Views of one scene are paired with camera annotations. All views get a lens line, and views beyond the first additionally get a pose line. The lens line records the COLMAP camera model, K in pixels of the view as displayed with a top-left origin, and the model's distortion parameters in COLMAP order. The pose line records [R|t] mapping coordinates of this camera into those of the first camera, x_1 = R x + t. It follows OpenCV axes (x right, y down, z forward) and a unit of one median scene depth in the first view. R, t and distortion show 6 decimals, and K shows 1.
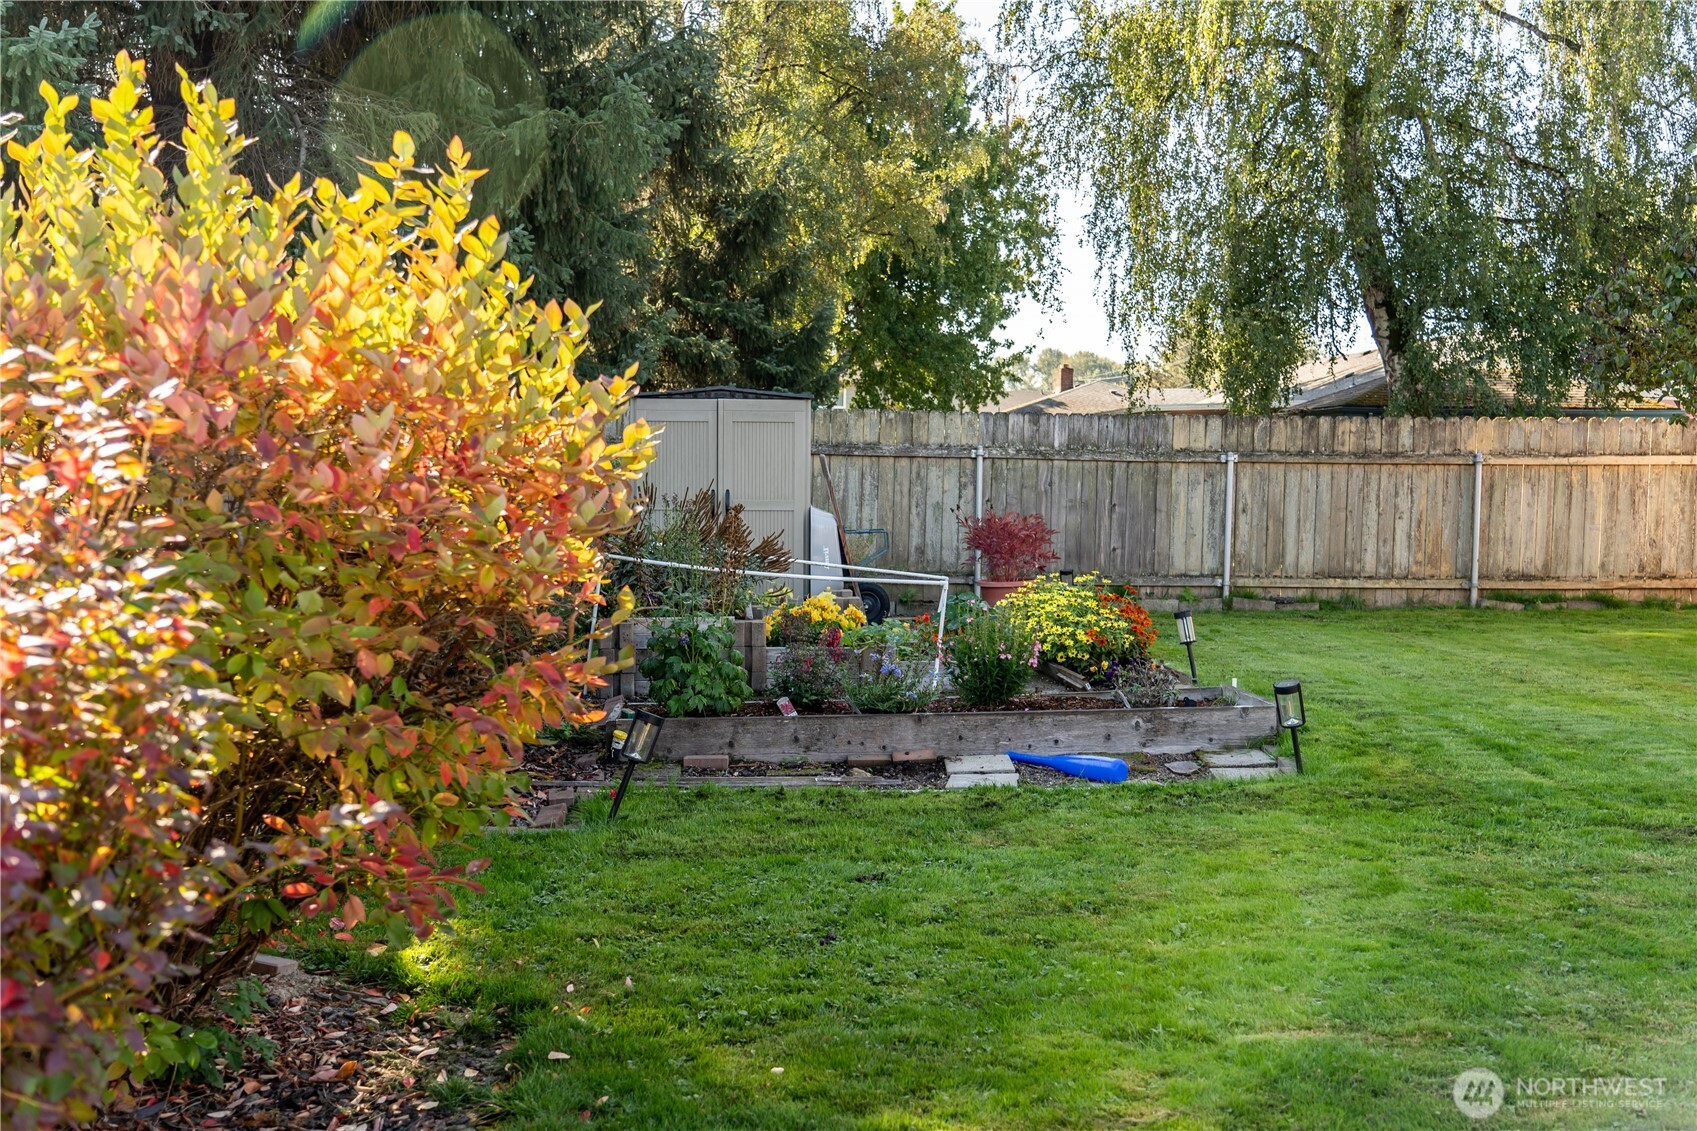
lens RADIAL K [[1690.9, 0, 872.0], [0, 1690.9, 566.7], [0, 0, 1]] dist [0.040623, -0.021498]
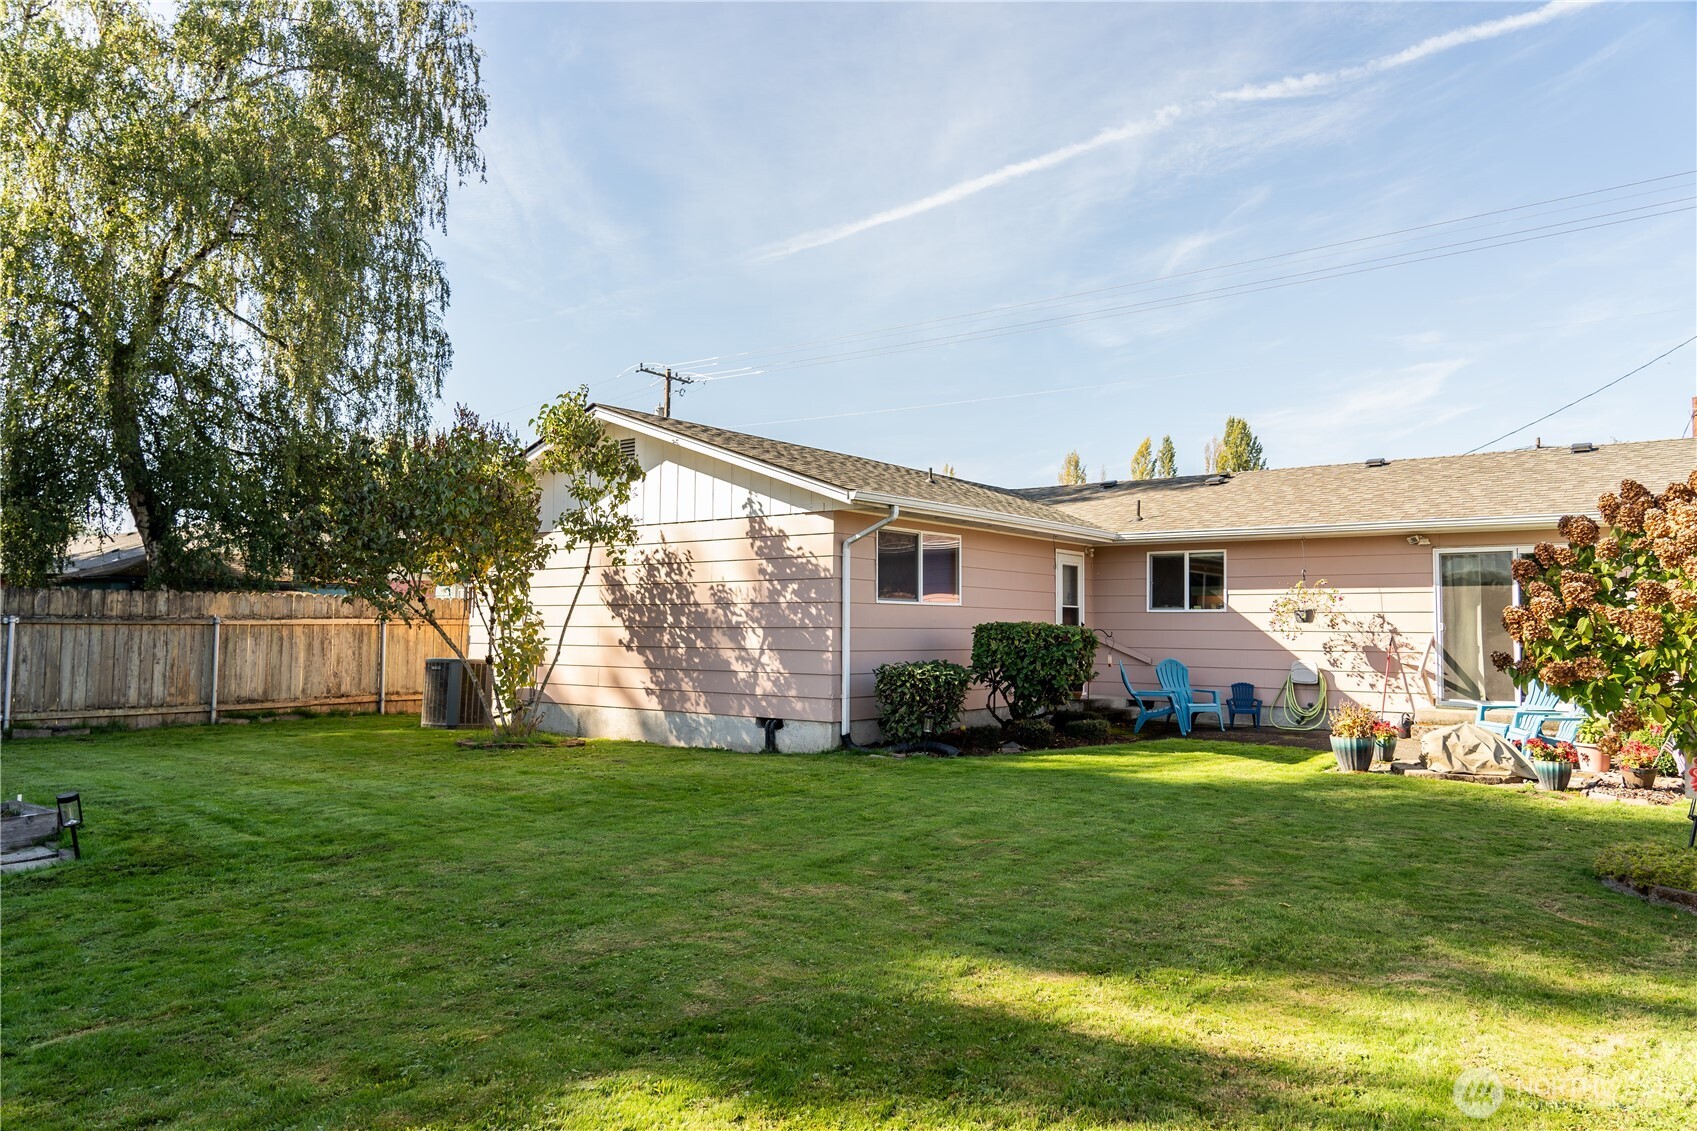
lens RADIAL K [[1145.1, 0, 857.6], [0, 1145.1, 563.8], [0, 0, 1]] dist [-0.022245, 0.012103]
pose [[0.657824, 0.034750, 0.752370, -0.023821], [0.043953, 0.995461, -0.084408, -0.008187], [-0.751888, 0.088594, 0.653311, -0.073975]]
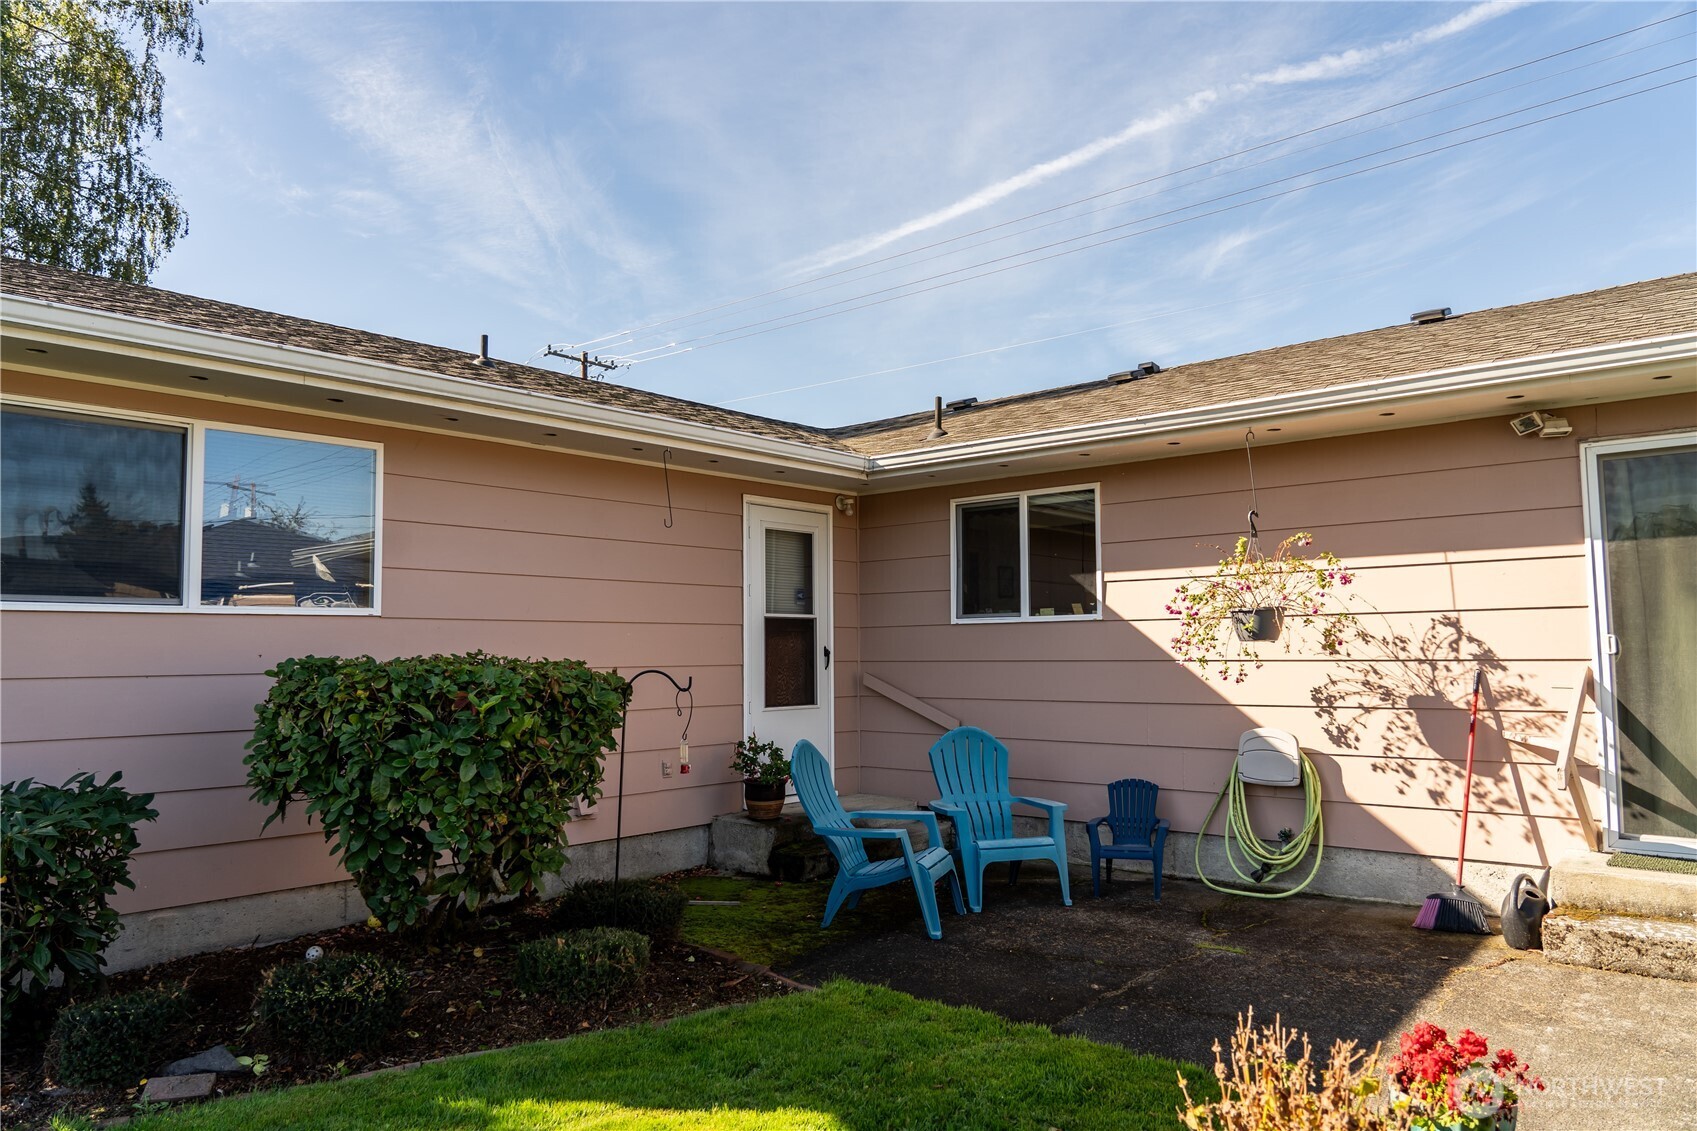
lens RADIAL K [[1164.5, 0, 840.5], [0, 1164.5, 571.6], [0, 0, 1]] dist [-0.018059, 0.007856]
pose [[0.704700, 0.031168, 0.708820, 0.792927], [0.058249, 0.993121, -0.101580, -0.017492], [-0.707110, 0.112871, 0.698037, 0.161940]]
